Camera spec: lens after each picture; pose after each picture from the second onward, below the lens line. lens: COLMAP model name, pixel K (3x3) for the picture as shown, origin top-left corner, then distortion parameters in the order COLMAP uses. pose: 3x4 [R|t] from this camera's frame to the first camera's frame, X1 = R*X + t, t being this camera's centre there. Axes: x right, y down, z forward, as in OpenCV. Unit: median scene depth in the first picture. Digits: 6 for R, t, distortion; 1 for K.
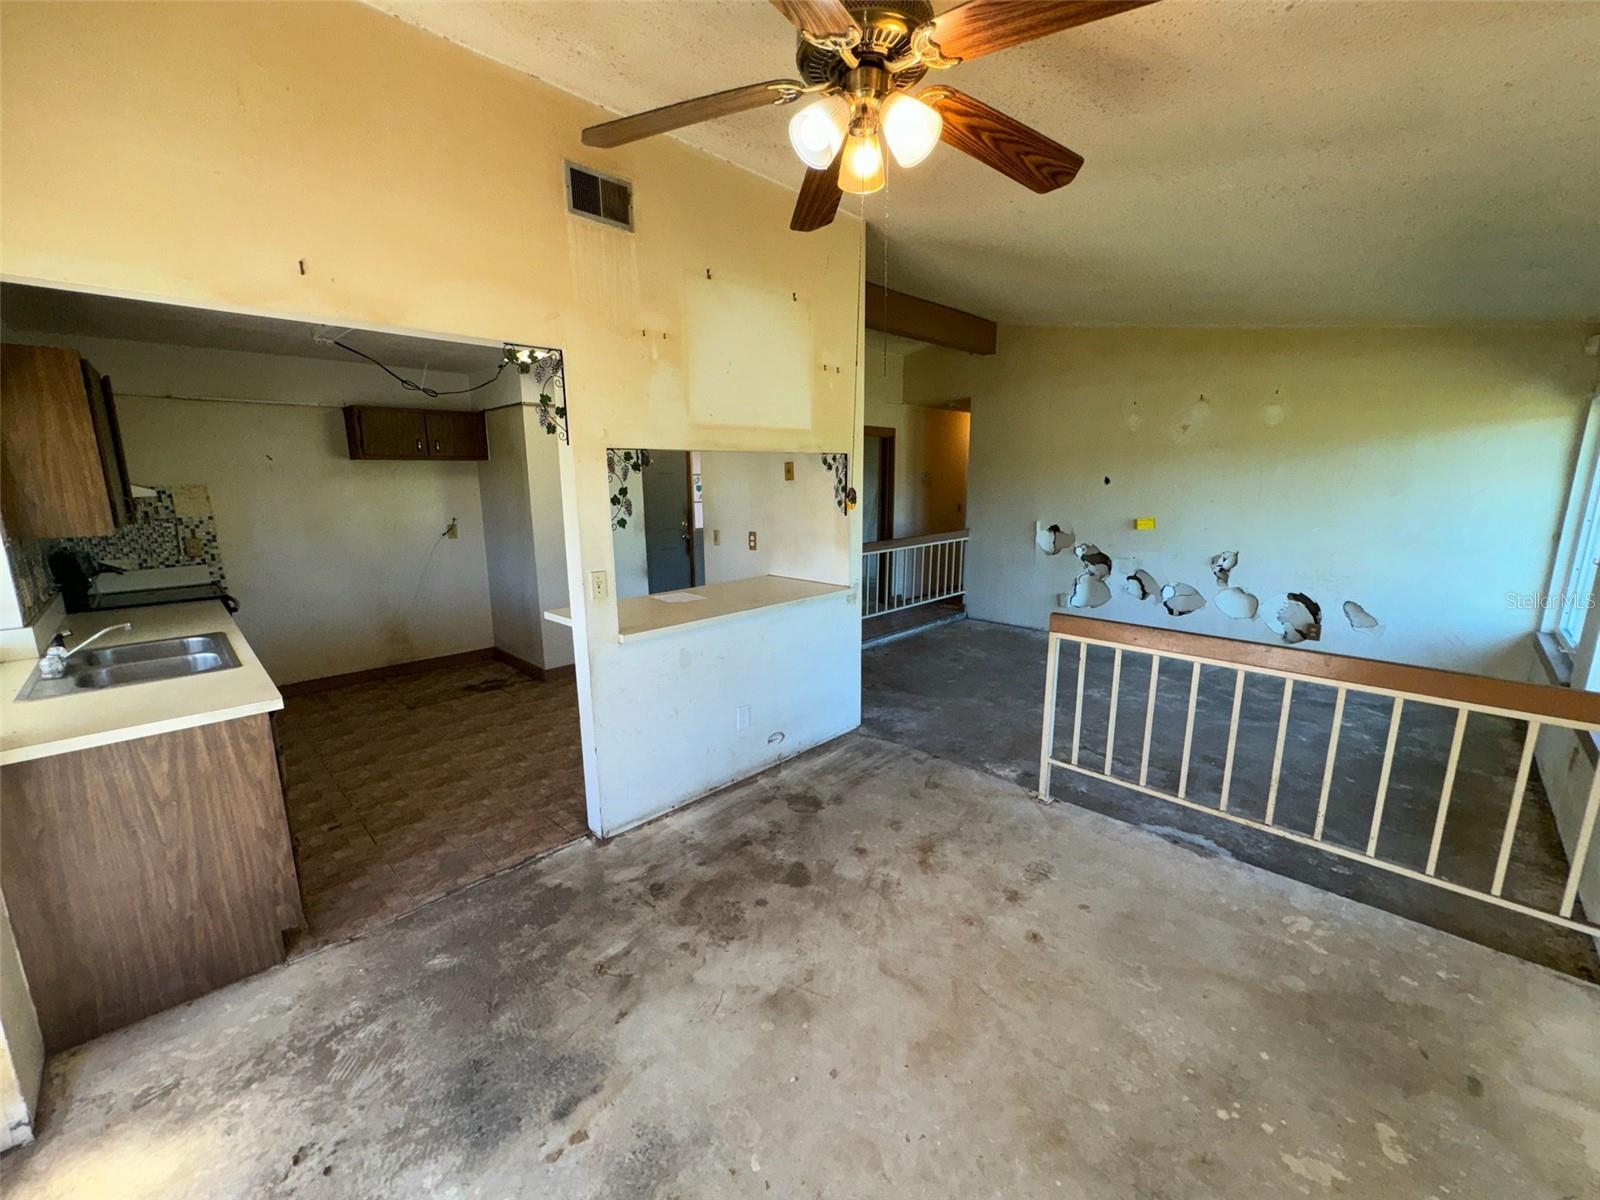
lens RADIAL K [[639.2, 0, 800.0], [0, 639.2, 600.0], [0, 0, 1]] dist [-0.001957, -0.000411]
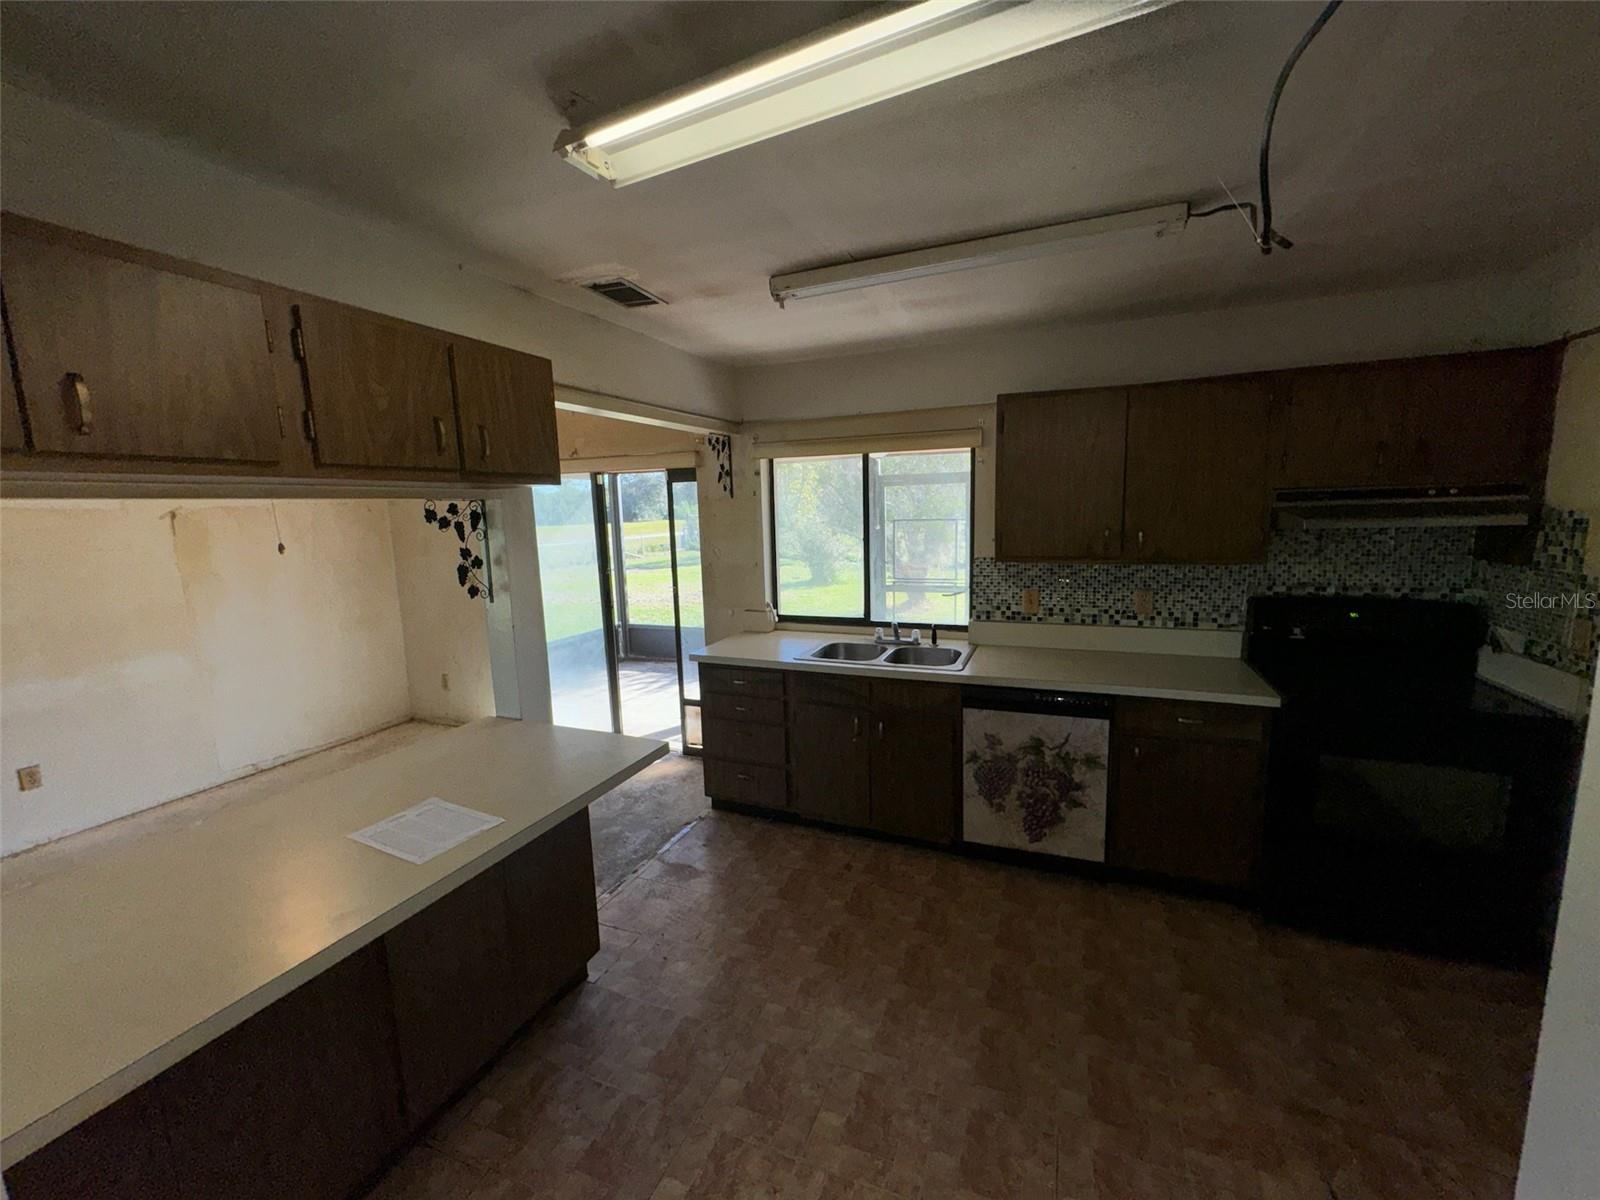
lens RADIAL K [[641.8, 0, 800.0], [0, 641.8, 600.0], [0, 0, 1]] dist [-0.001910, -0.000006]
pose [[-0.925987, 0.090594, -0.366525, -0.228903], [-0.033284, 0.947419, 0.318261, -0.241067], [0.376085, 0.306905, -0.874282, 1.180386]]
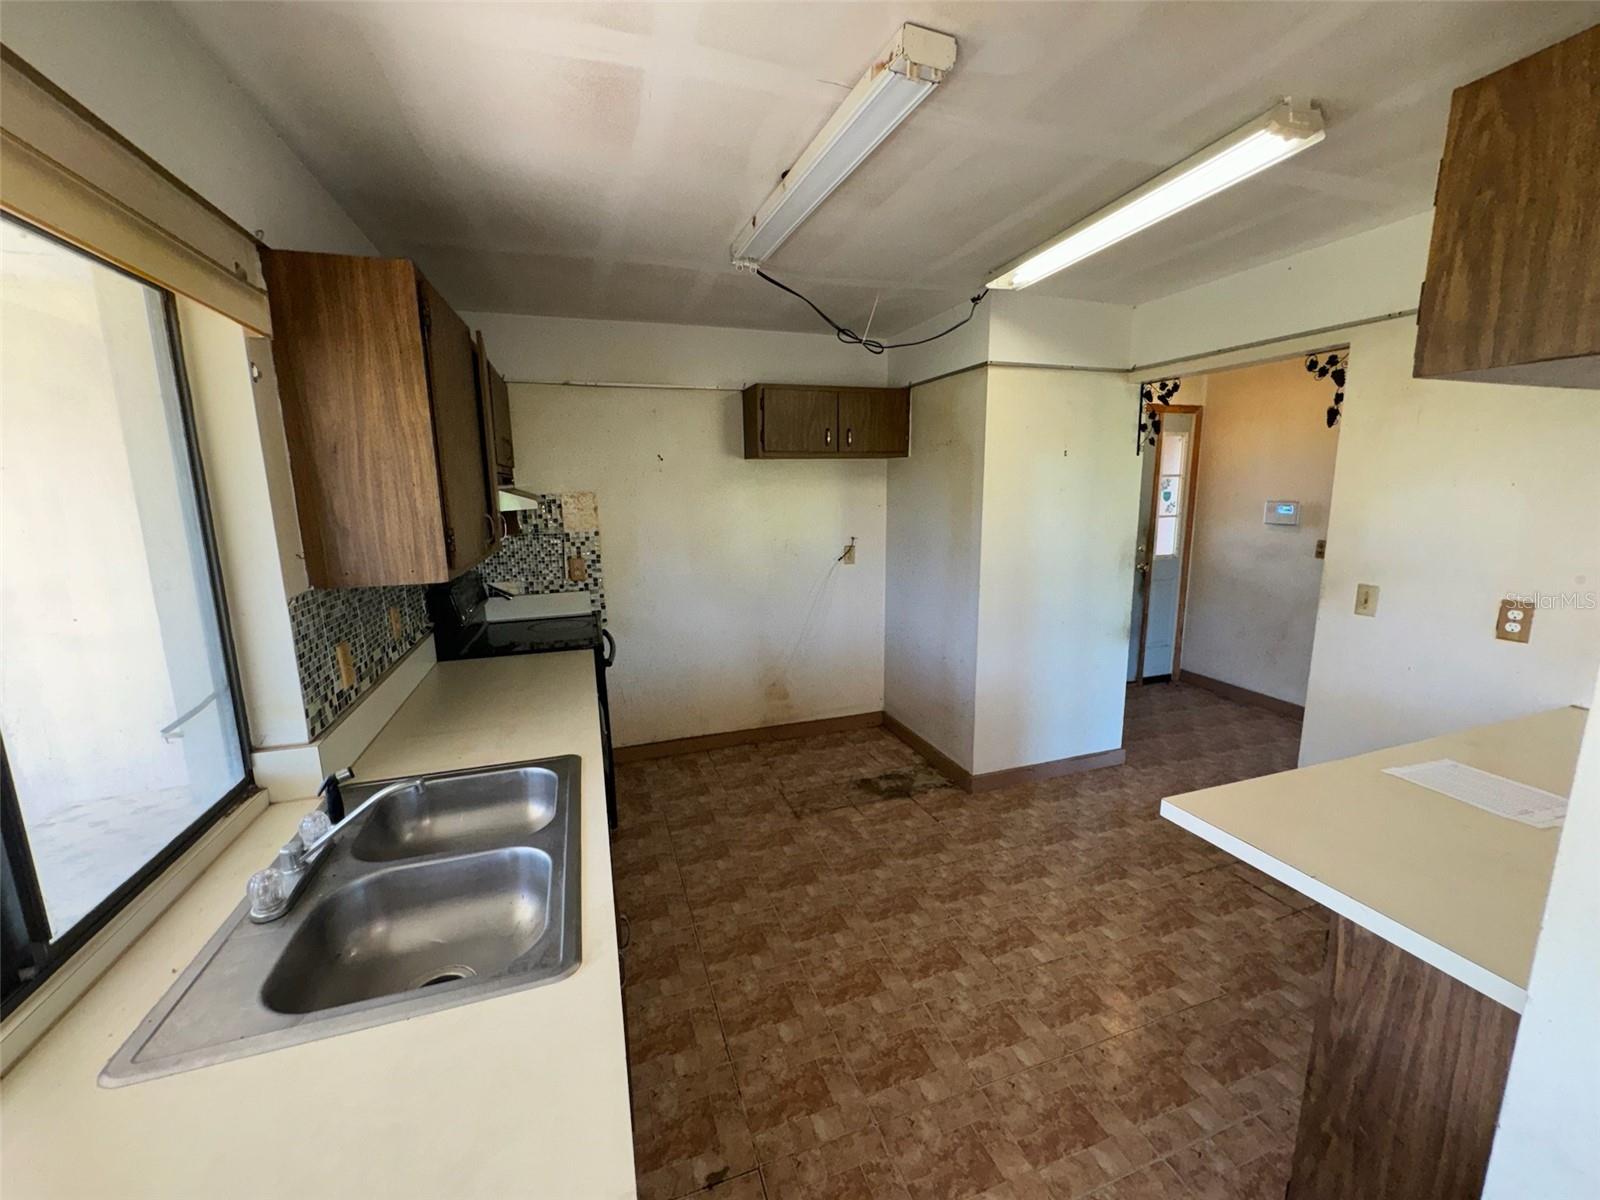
lens RADIAL K [[639.2, 0, 800.0], [0, 639.2, 600.0], [0, 0, 1]] dist [-0.001957, -0.000411]
pose [[0.894515, 0.076262, -0.440486, -0.333034], [-0.078161, 0.996844, 0.013861, -0.076224], [0.440153, 0.022030, 0.897653, 0.391204]]
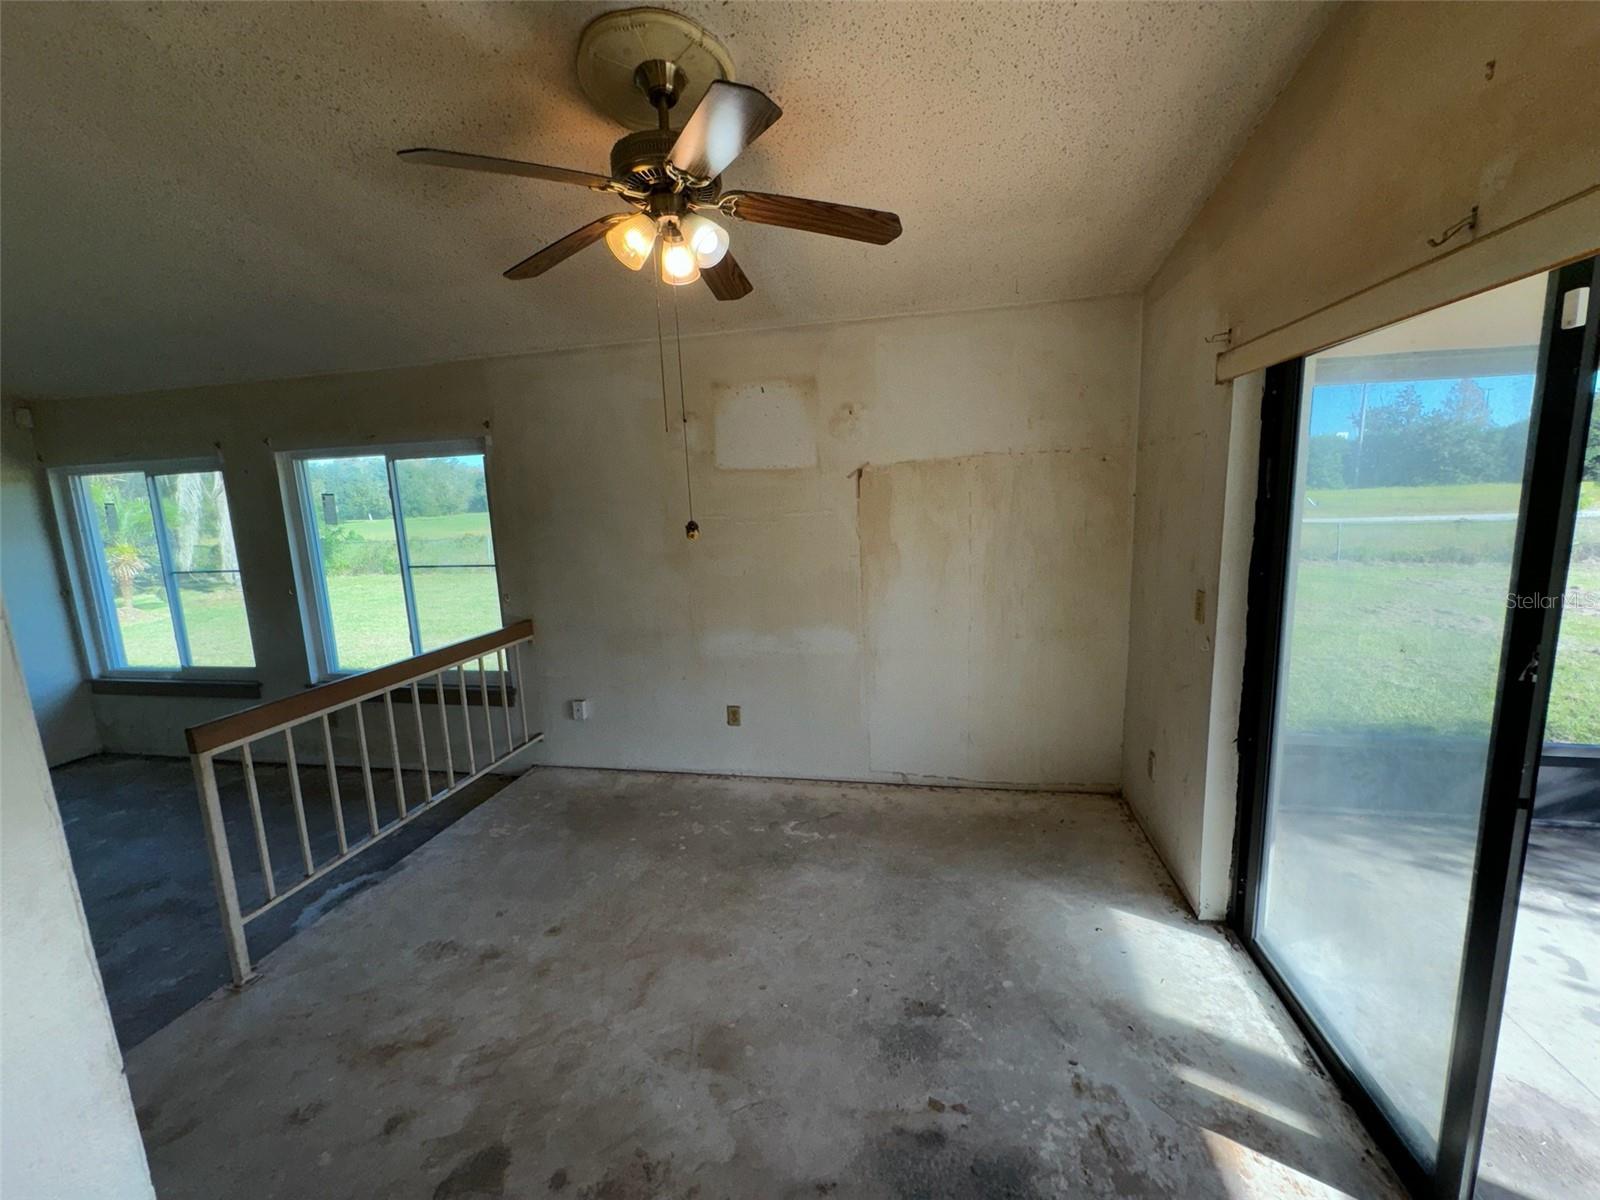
lens RADIAL K [[639.2, 0, 800.0], [0, 639.2, 600.0], [0, 0, 1]] dist [-0.001957, -0.000411]
pose [[-0.548903, -0.105950, 0.829144, -0.373735], [0.202981, 0.945349, 0.255175, -0.108409], [-0.810866, 0.308367, -0.497399, 0.530478]]
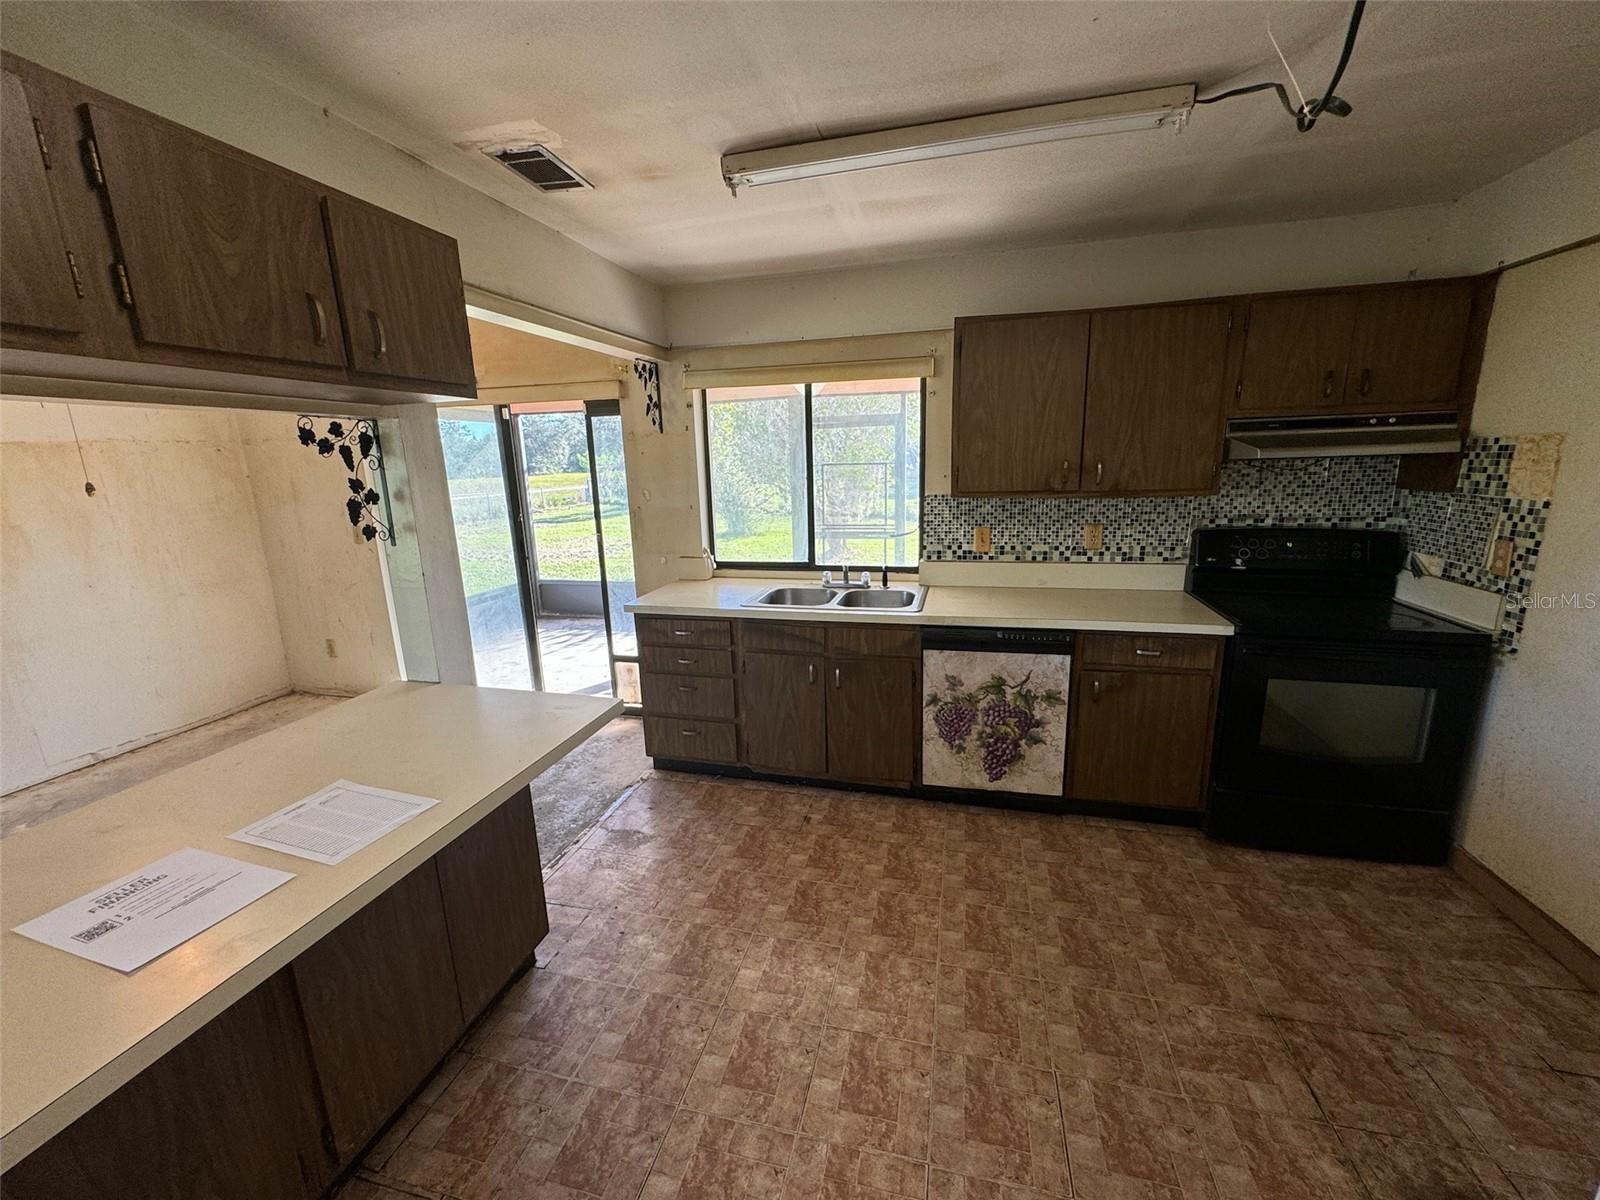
lens RADIAL K [[641.8, 0, 800.0], [0, 641.8, 600.0], [0, 0, 1]] dist [-0.001910, -0.000006]
pose [[-0.863997, 0.143606, -0.482582, -0.210639], [-0.057732, 0.923885, 0.378290, -0.211075], [0.500176, 0.354702, -0.789944, 1.124988]]
